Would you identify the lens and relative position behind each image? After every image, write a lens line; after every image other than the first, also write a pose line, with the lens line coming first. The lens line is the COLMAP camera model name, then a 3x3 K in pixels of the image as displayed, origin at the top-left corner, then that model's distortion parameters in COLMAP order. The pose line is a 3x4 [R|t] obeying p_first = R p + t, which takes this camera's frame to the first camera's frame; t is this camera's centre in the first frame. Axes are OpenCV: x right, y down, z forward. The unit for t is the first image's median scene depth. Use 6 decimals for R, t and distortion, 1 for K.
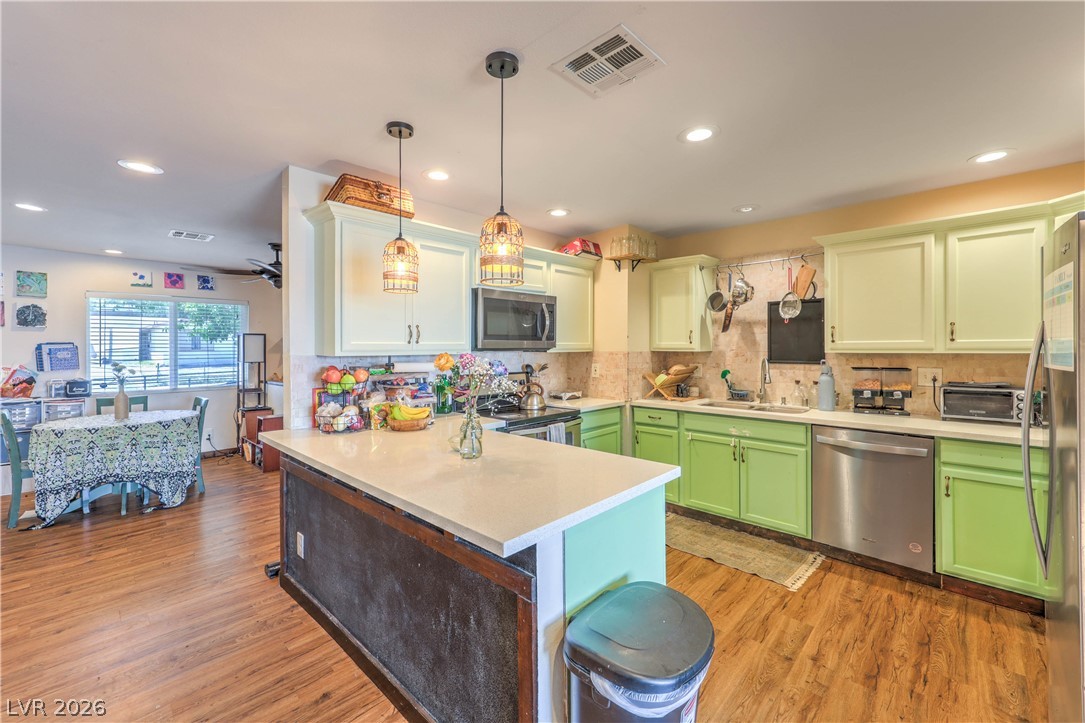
lens RADIAL K [[446.4, 0, 562.6], [0, 446.4, 350.0], [0, 0, 1]] dist [0.009610, -0.001446]
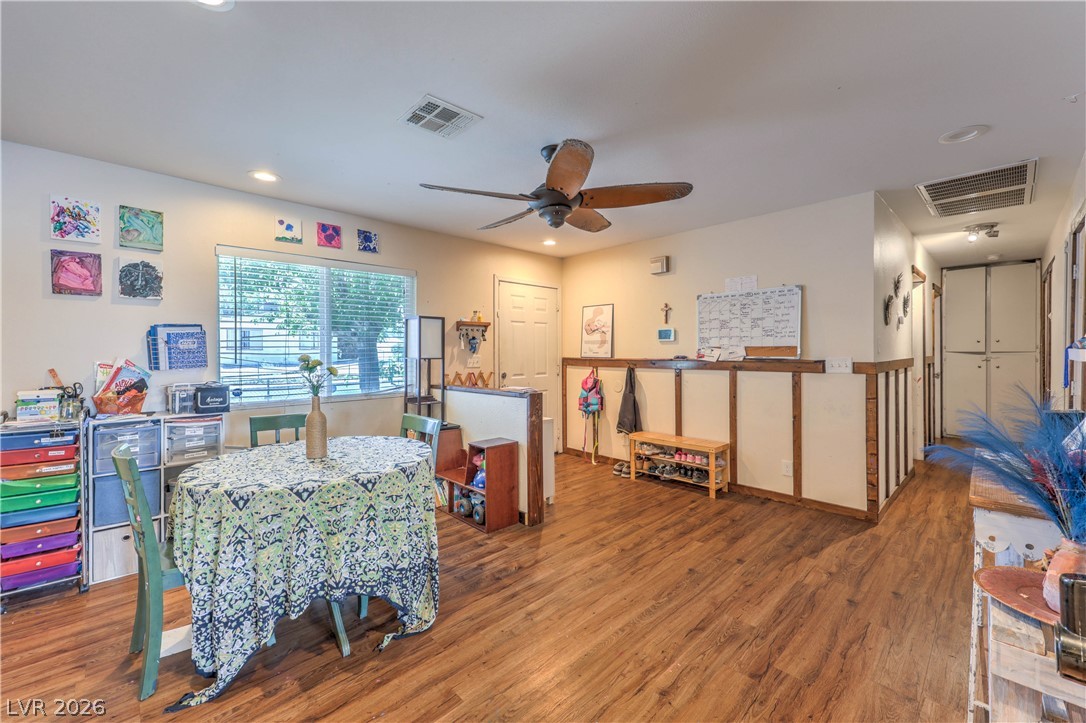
lens RADIAL K [[446.8, 0, 556.4], [0, 446.8, 352.4], [0, 0, 1]] dist [0.009610, -0.001446]
pose [[0.998880, 0.001369, -0.047304, -0.747082], [-0.001427, 0.999998, -0.001210, 0.029107], [0.047302, 0.001277, 0.998880, 0.531288]]
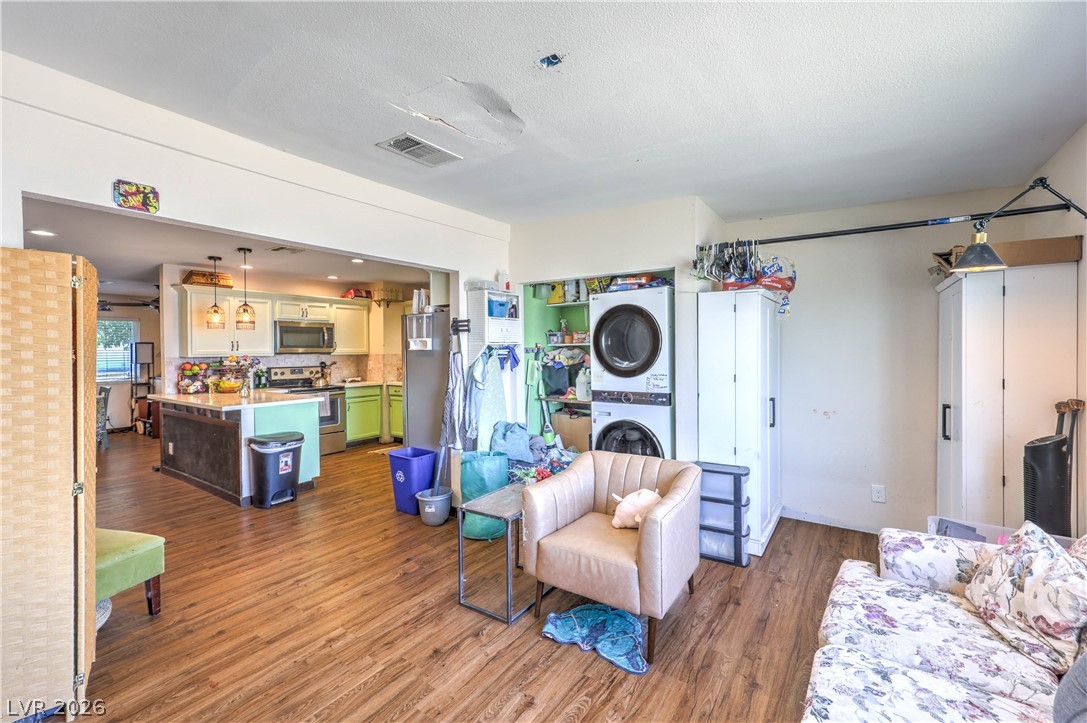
lens RADIAL K [[447.3, 0, 557.9], [0, 447.3, 354.4], [0, 0, 1]] dist [0.009610, -0.001446]
pose [[0.990225, -0.007339, 0.139287, 0.622044], [0.006743, 0.999966, 0.004751, 0.001667], [-0.139317, -0.003765, 0.990241, -0.902936]]
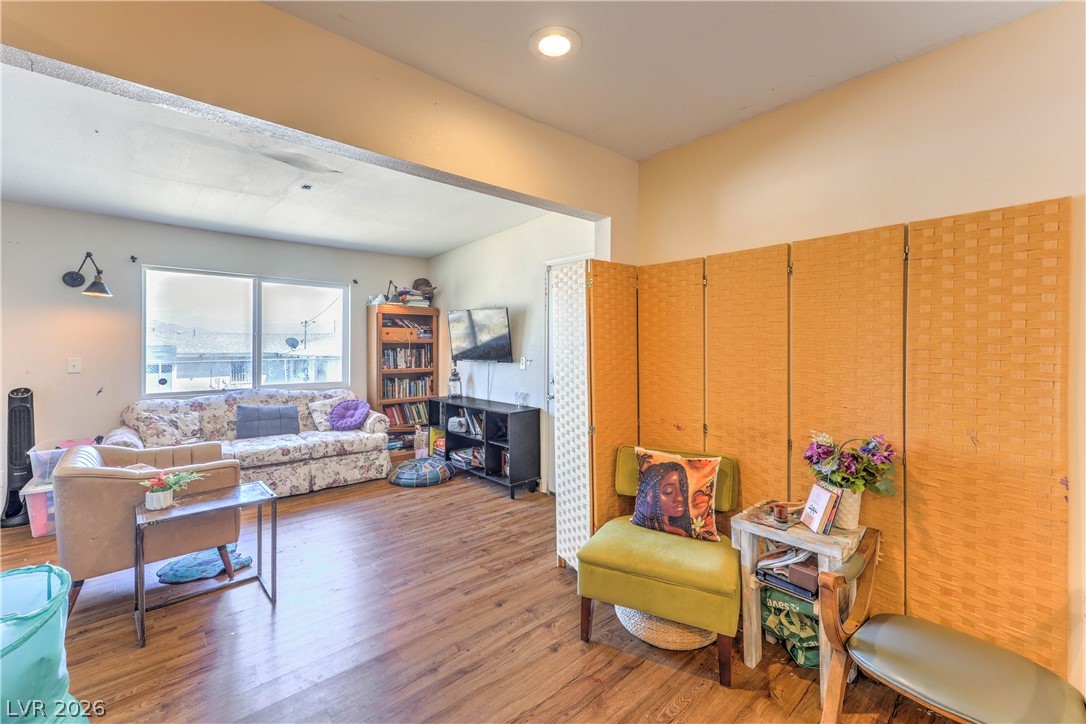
lens RADIAL K [[446.8, 0, 544.6], [0, 446.8, 346.4], [0, 0, 1]] dist [0.009610, -0.001446]
pose [[-0.993960, 0.000759, 0.109739, 0.098444], [0.001450, 0.999980, 0.006220, 0.017308], [-0.109732, 0.006342, -0.993941, 0.427280]]
